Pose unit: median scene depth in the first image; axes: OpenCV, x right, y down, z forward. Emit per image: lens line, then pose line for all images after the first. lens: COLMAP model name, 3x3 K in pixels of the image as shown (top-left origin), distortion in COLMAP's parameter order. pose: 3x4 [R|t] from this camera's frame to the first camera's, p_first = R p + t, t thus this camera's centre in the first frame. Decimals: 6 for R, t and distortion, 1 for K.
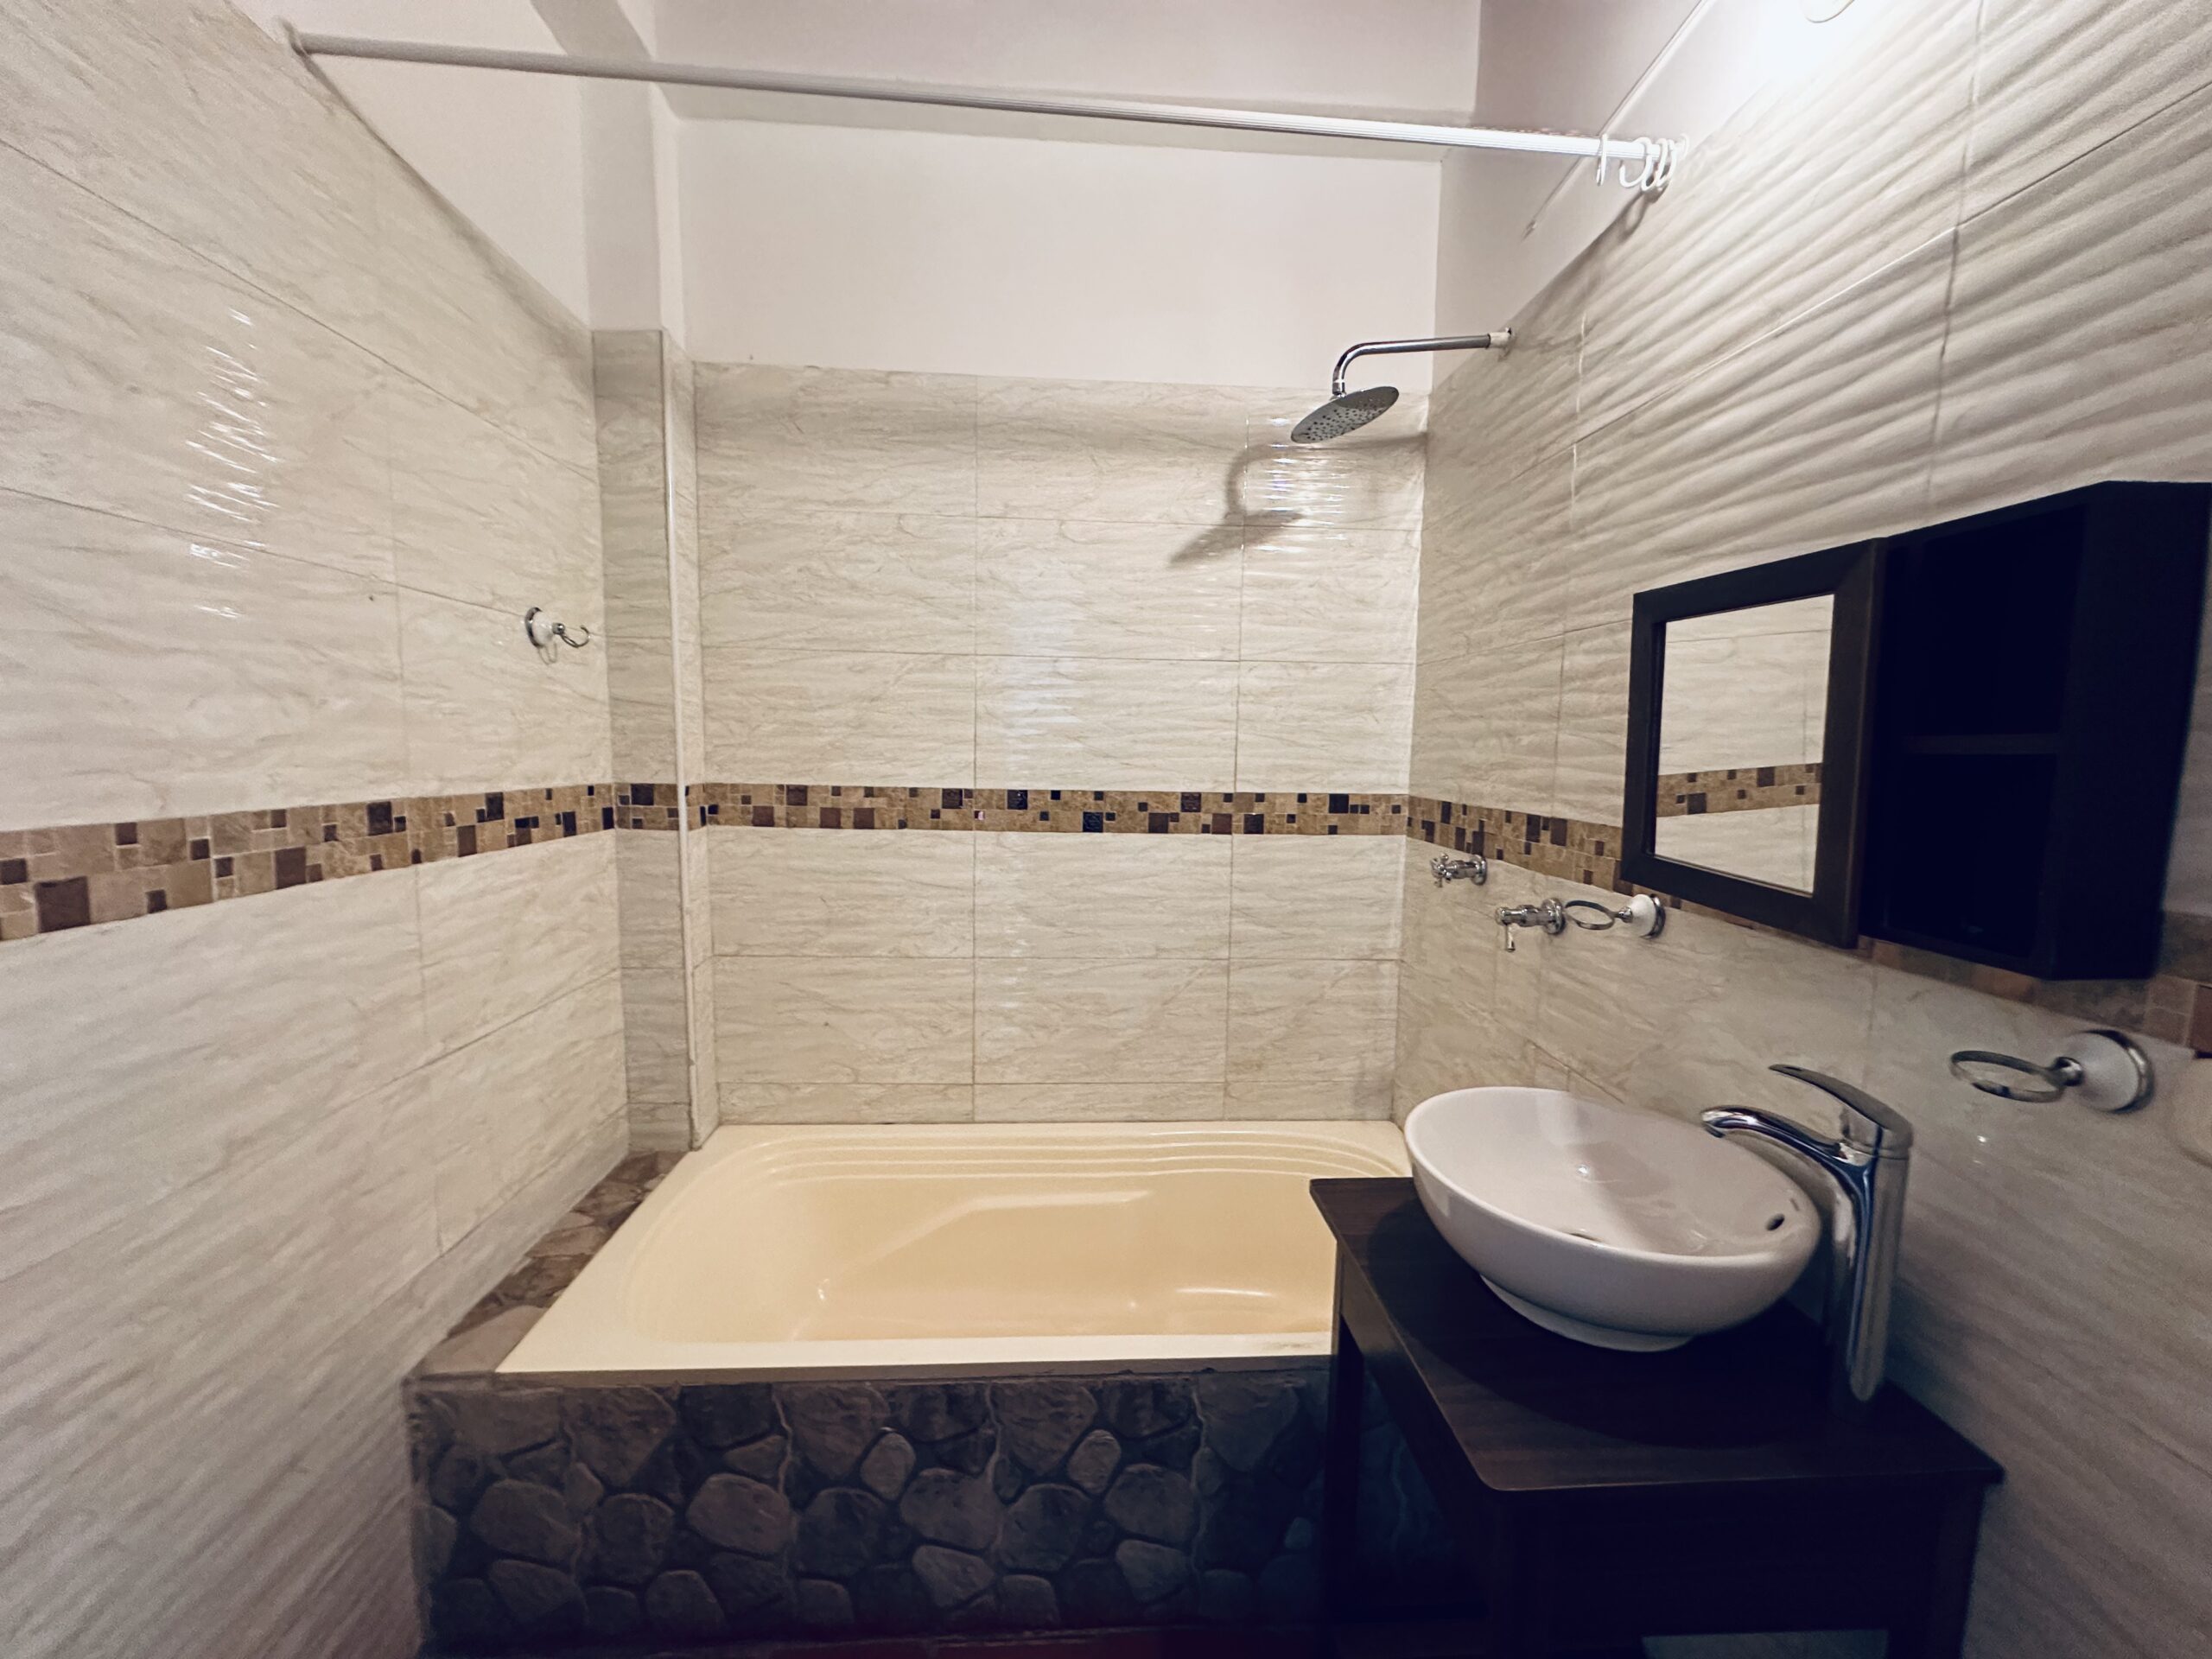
lens RADIAL K [[883.4, 0, 1102.5], [0, 883.4, 830.8], [0, 0, 1]] dist [0.003539, 0.000718]
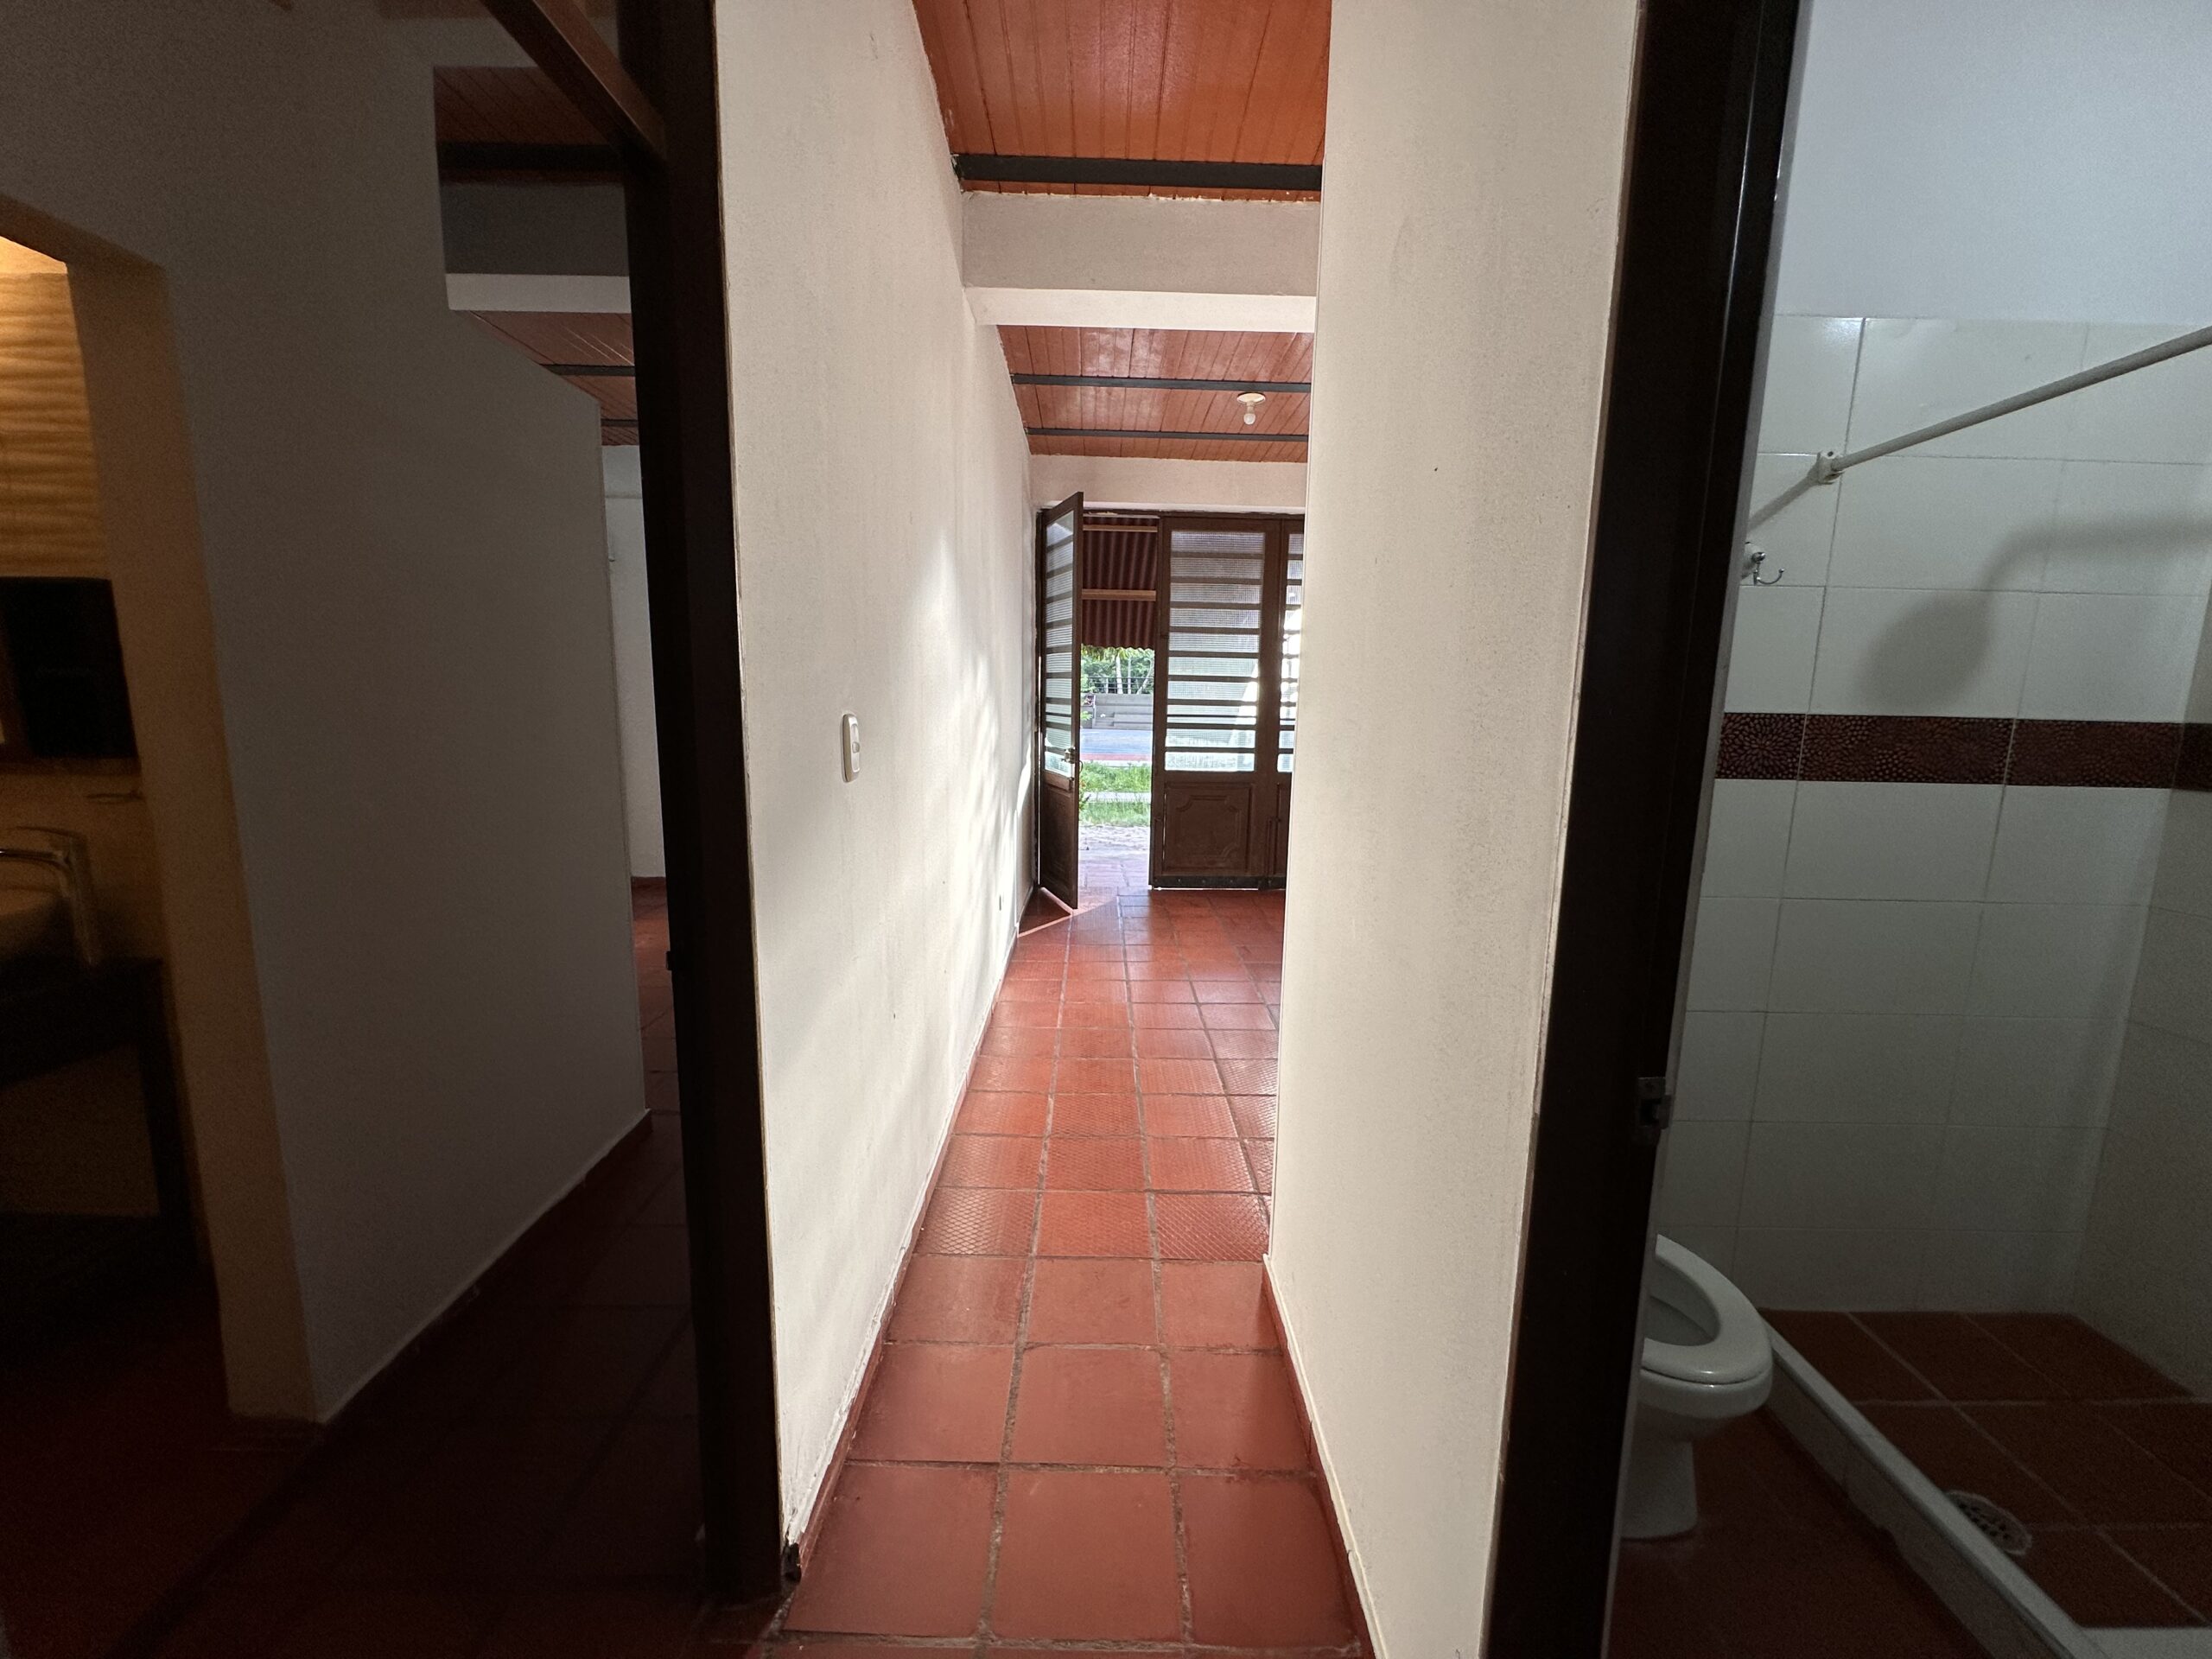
lens RADIAL K [[883.4, 0, 1098.1], [0, 883.4, 832.4], [0, 0, 1]] dist [0.003539, 0.000718]
pose [[0.063456, -0.159314, 0.985186, -1.194169], [0.083615, 0.984554, 0.153826, 0.186165], [-0.994476, 0.072616, 0.075797, -1.792030]]
